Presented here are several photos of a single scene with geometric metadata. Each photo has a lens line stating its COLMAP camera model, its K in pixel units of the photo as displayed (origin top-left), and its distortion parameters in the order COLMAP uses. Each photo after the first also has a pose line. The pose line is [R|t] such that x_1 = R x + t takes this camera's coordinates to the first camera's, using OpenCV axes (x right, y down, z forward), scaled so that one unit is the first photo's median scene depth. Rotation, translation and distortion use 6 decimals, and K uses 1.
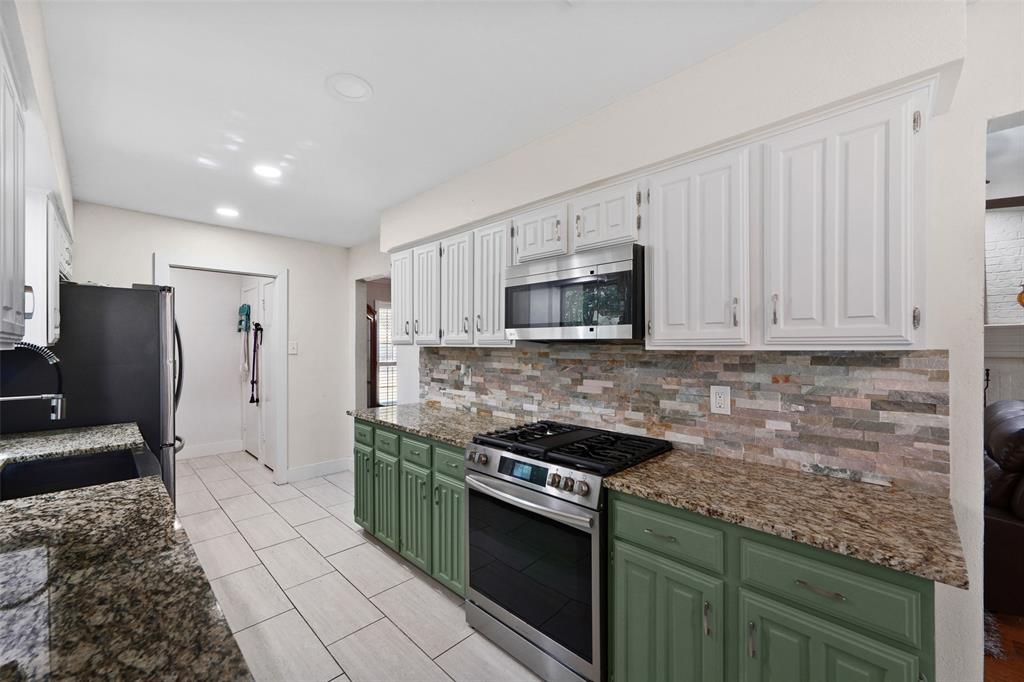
lens RADIAL K [[409.6, 0, 505.7], [0, 409.6, 348.6], [0, 0, 1]] dist [-0.000923, -0.000032]
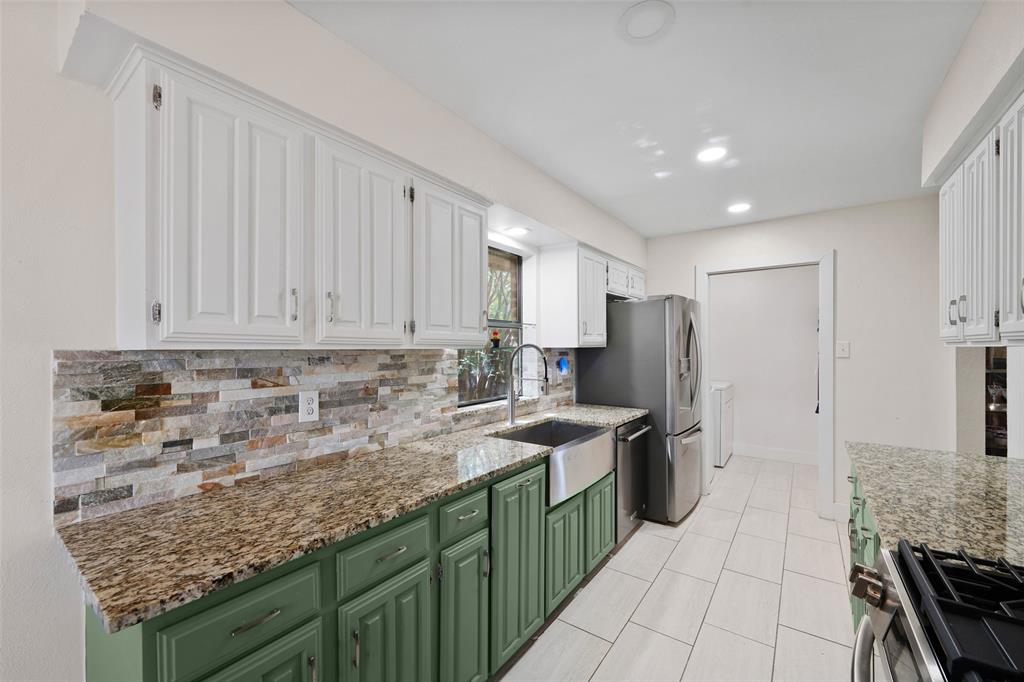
lens RADIAL K [[409.6, 0, 505.7], [0, 409.6, 348.6], [0, 0, 1]] dist [-0.000923, -0.000032]
pose [[0.156675, 0.000805, -0.987650, 0.266116], [-0.005778, 0.999983, -0.000101, 0.000828], [0.987633, 0.005723, 0.156677, 0.437779]]
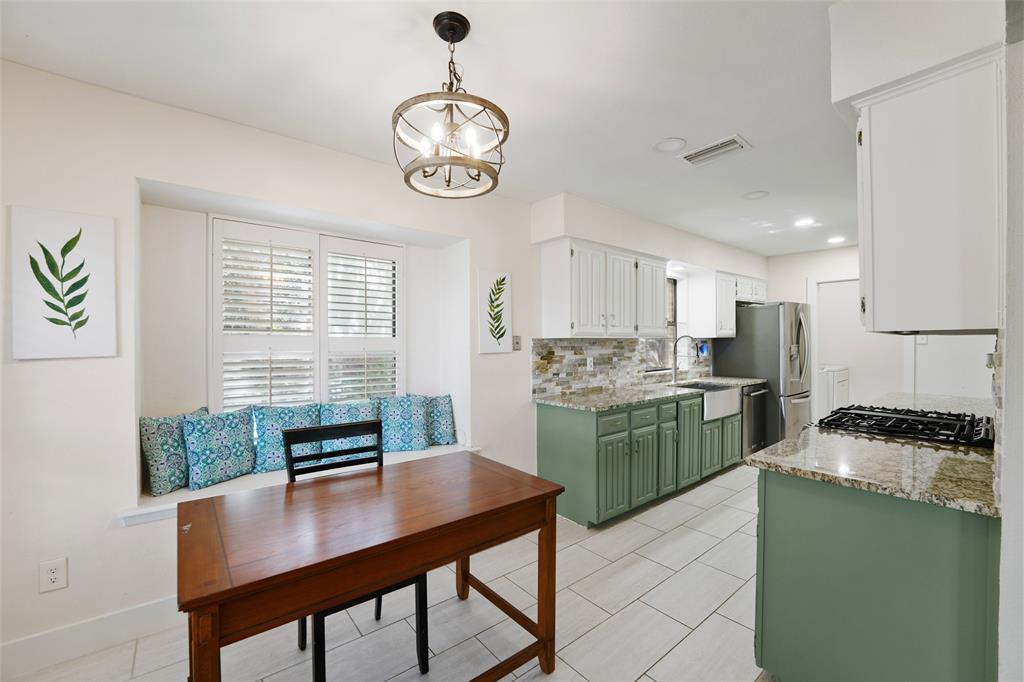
lens RADIAL K [[411.5, 0, 509.1], [0, 411.5, 346.0], [0, 0, 1]] dist [-0.023075, -0.000077]
pose [[-0.102007, 0.011356, -0.994719, 1.134362], [-0.002225, 0.999930, 0.011644, 0.015612], [0.994781, 0.003401, -0.101974, 0.057813]]
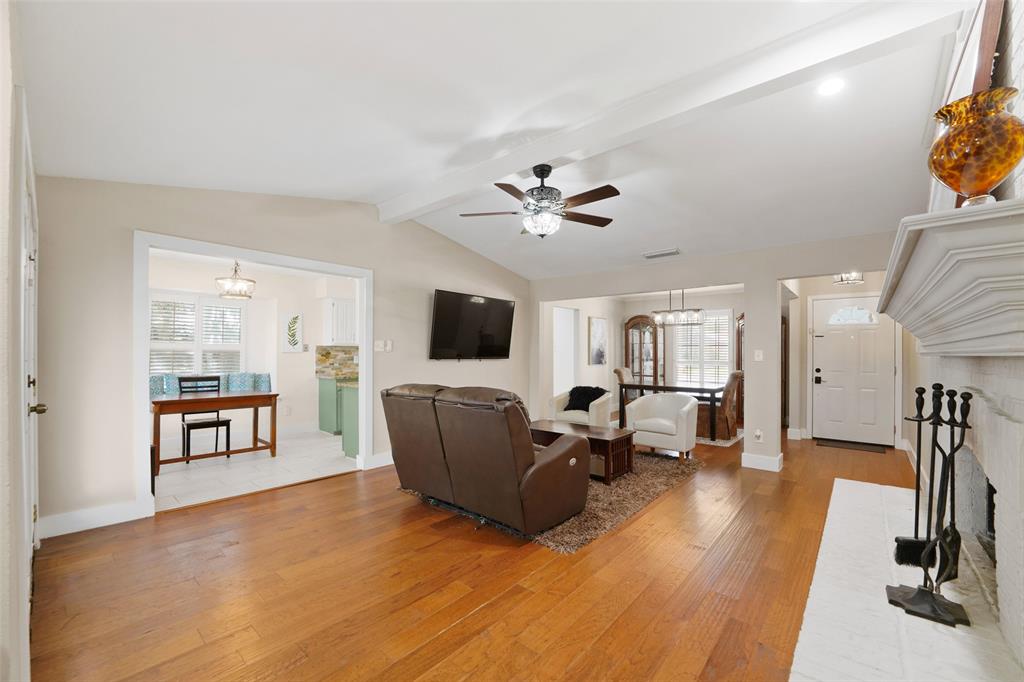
lens RADIAL K [[410.0, 0, 505.4], [0, 410.0, 351.8], [0, 0, 1]] dist [-0.024897, -0.000098]
pose [[0.064212, -0.004086, -0.997928, 2.630348], [-0.007932, 0.999958, -0.004604, 0.050861], [0.997905, 0.008211, 0.064177, 1.128946]]
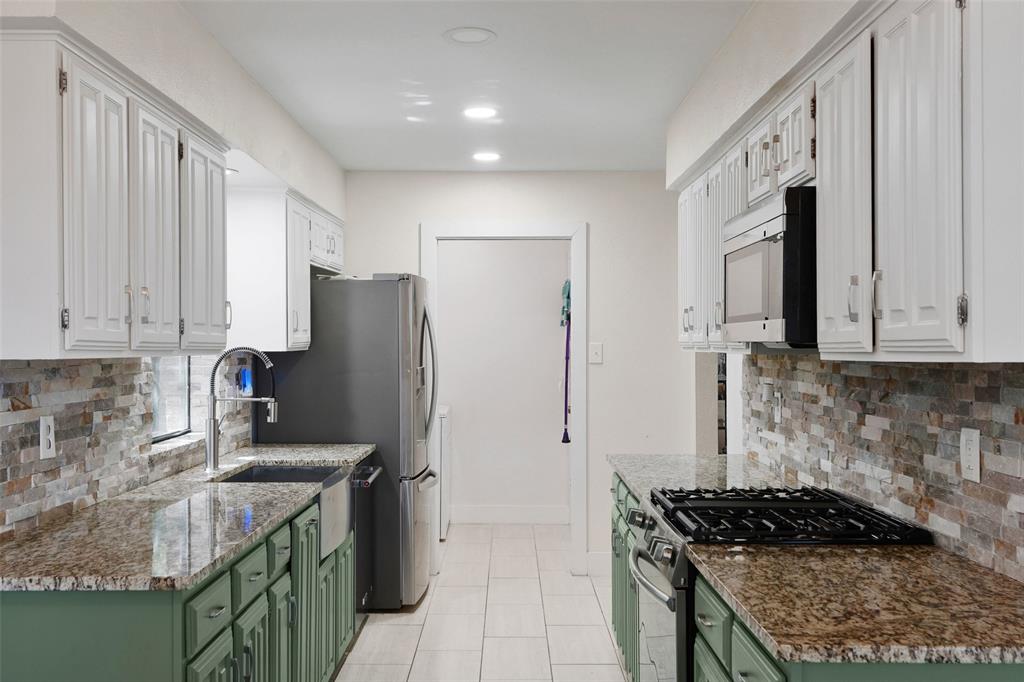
lens RADIAL K [[1027.4, 0, 498.8], [0, 1027.4, 347.6], [0, 0, 1]] dist [0.004062, 0.013336]
pose [[0.703495, -0.000186, -0.710700, 0.812200], [-0.004195, 0.999981, -0.004414, -0.004637], [0.710688, 0.006087, 0.703481, -0.294279]]
